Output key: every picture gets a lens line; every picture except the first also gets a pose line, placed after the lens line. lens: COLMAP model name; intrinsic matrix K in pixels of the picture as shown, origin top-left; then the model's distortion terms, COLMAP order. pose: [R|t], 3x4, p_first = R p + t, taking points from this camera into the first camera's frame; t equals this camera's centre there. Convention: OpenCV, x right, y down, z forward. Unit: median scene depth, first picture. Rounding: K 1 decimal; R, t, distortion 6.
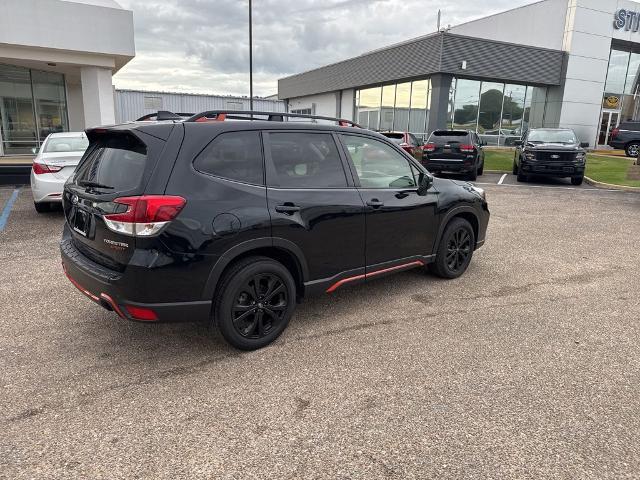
lens RADIAL K [[453.4, 0, 315.9], [0, 453.4, 242.4], [0, 0, 1]] dist [0.018843, -0.029940]
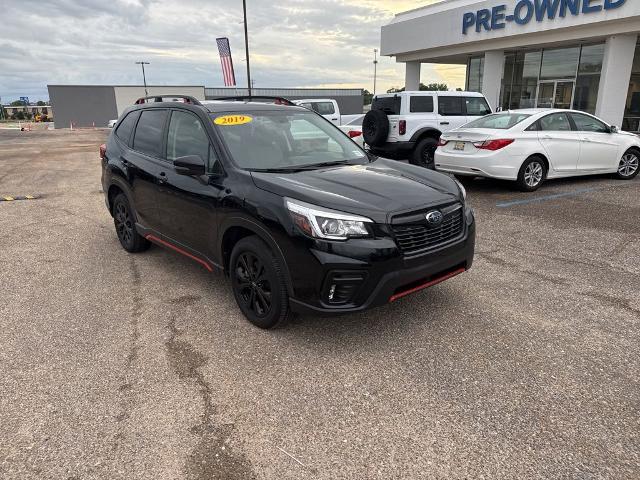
lens RADIAL K [[453.4, 0, 316.1], [0, 453.4, 242.1], [0, 0, 1]] dist [0.018843, -0.029940]
pose [[-0.008228, 0.260385, -0.965470, 1.028214], [-0.216171, 0.942209, 0.255954, -0.253740], [0.976321, 0.210813, 0.048535, 1.158693]]
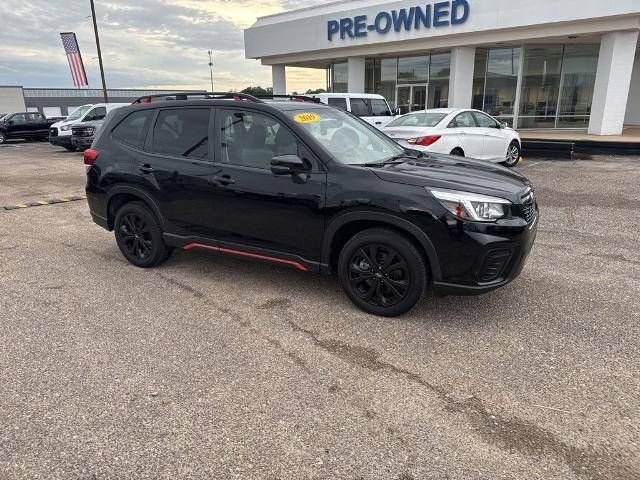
lens RADIAL K [[453.4, 0, 315.1], [0, 453.4, 238.9], [0, 0, 1]] dist [0.018843, -0.029940]
pose [[0.320754, 0.234296, -0.917727, 0.984090], [-0.193374, 0.964713, 0.178706, -0.153536], [0.927213, 0.120144, 0.354742, 0.740553]]
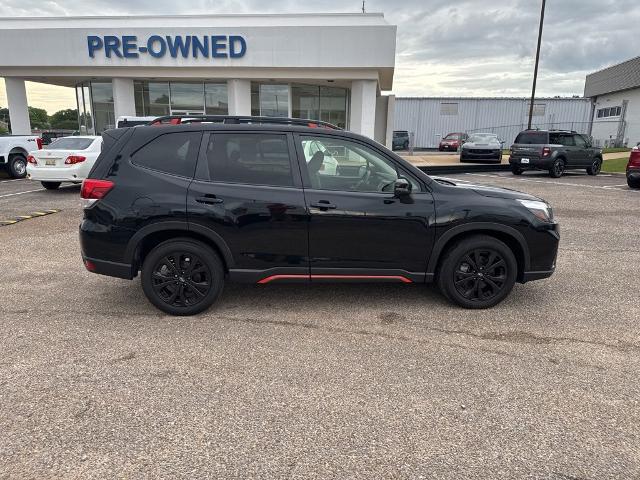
lens RADIAL K [[453.4, 0, 316.6], [0, 453.4, 240.4], [0, 0, 1]] dist [0.018843, -0.029940]
pose [[0.791638, 0.128571, -0.597310, 0.621265], [-0.137684, 0.990003, 0.030621, -0.033260], [0.595276, 0.057999, 0.801426, 0.184940]]
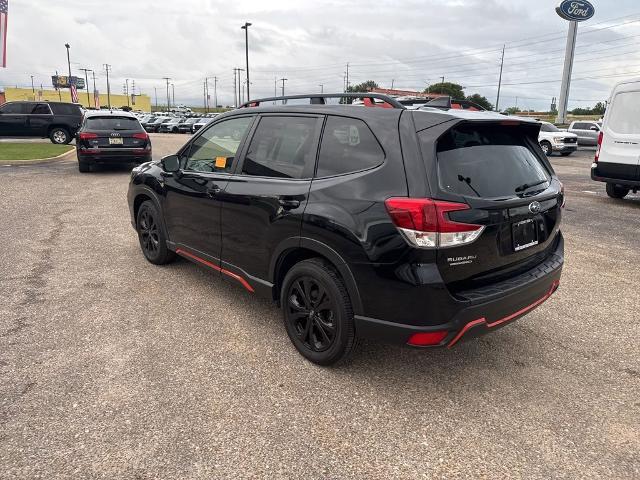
lens RADIAL K [[453.4, 0, 319.9], [0, 453.4, 241.3], [0, 0, 1]] dist [0.018843, -0.029940]
pose [[0.009494, -0.269285, 0.963014, -0.939095], [0.206842, 0.942757, 0.261582, -0.232609], [-0.978328, 0.196708, 0.064650, 0.932915]]
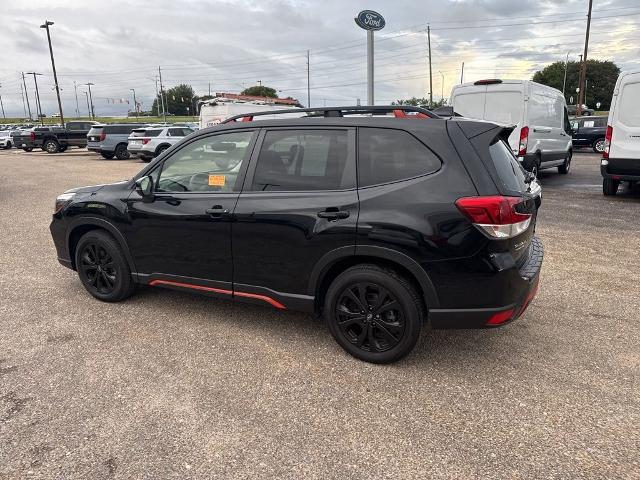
lens RADIAL K [[453.4, 0, 317.8], [0, 453.4, 241.3], [0, 0, 1]] dist [0.018843, -0.029940]
pose [[-0.363241, -0.238869, 0.900554, -0.896984], [0.224876, 0.915521, 0.333544, -0.314660], [-0.904150, 0.323670, -0.278839, 1.229018]]
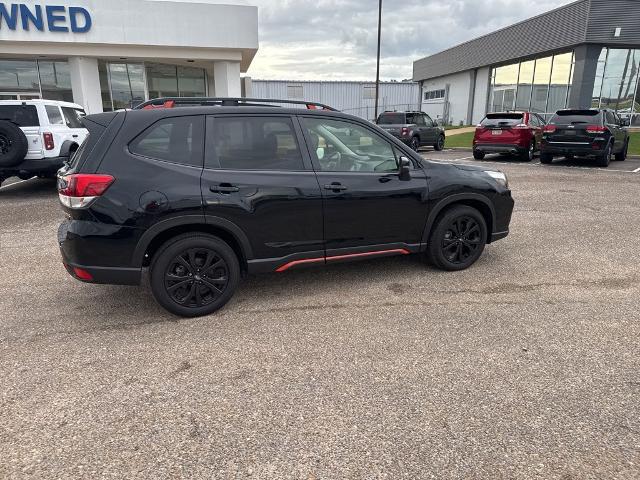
lens RADIAL K [[453.4, 0, 317.2], [0, 453.4, 239.8], [0, 0, 1]] dist [0.018843, -0.029940]
pose [[0.951060, 0.057164, -0.303673, 0.349581], [-0.049320, 0.998223, 0.033445, -0.001047], [0.305045, -0.016831, 0.952189, 0.035268]]
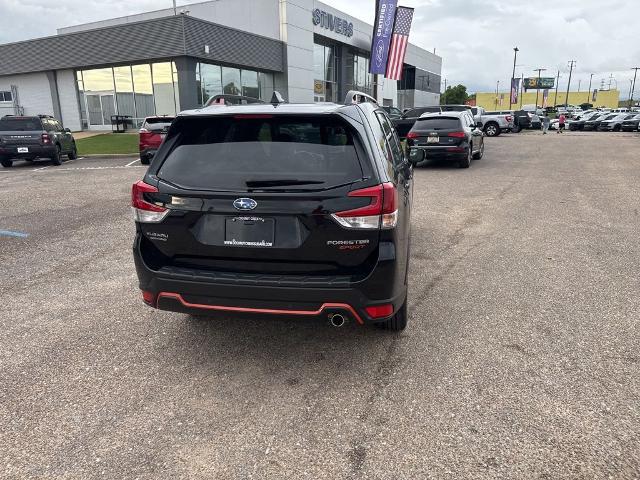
lens RADIAL K [[453.4, 0, 317.0], [0, 453.4, 241.5], [0, 0, 1]] dist [0.018843, -0.029940]
pose [[0.806277, -0.181805, 0.562907, -0.616260], [0.165211, 0.982941, 0.080826, -0.050828], [-0.567999, 0.027830, 0.822559, 0.194386]]
